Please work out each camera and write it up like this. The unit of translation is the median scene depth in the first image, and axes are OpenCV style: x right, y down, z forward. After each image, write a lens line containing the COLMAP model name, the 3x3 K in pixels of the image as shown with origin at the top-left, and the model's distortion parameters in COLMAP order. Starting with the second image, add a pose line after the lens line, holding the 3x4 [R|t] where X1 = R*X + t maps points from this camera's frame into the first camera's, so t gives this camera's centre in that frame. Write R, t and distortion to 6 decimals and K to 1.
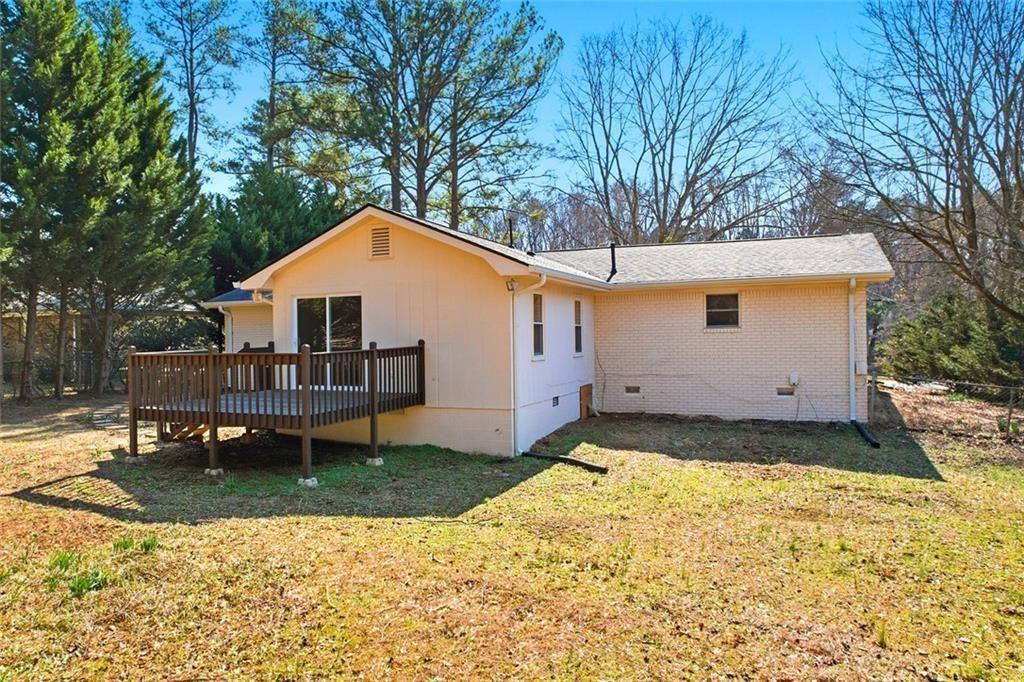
lens RADIAL K [[651.3, 0, 512.0], [0, 651.3, 341.0], [0, 0, 1]] dist [-0.002976, 0.001837]
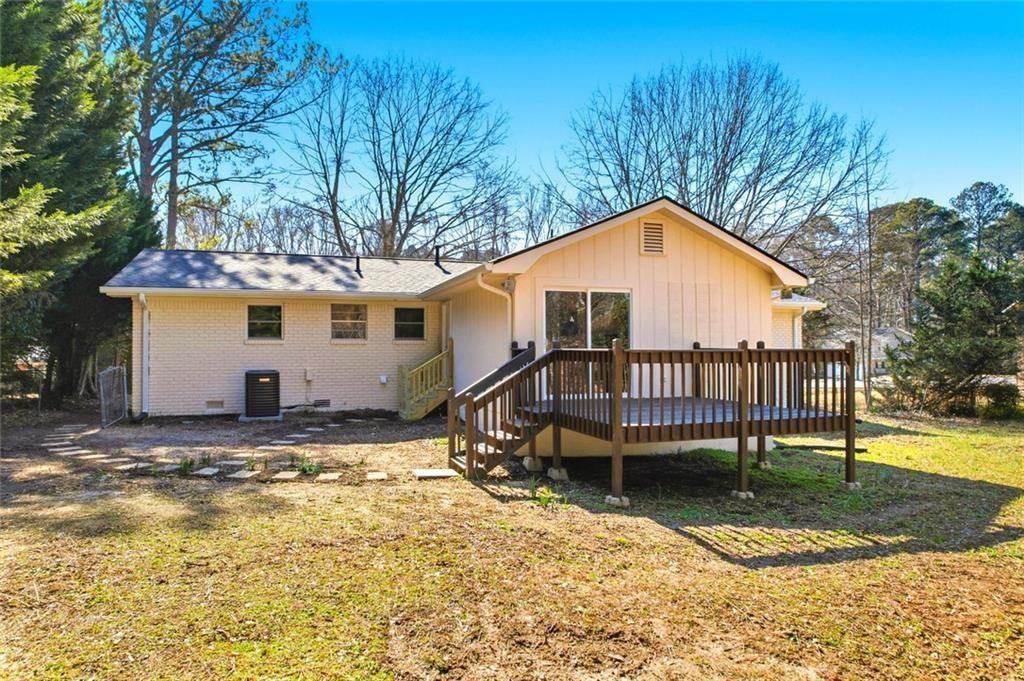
lens RADIAL K [[651.3, 0, 512.0], [0, 651.3, 340.5], [0, 0, 1]] dist [-0.002976, 0.001837]
pose [[0.792535, 0.017494, 0.609576, -0.928688], [-0.005201, 0.999746, -0.021930, 0.018144], [-0.609805, 0.014209, 0.792424, 0.382630]]
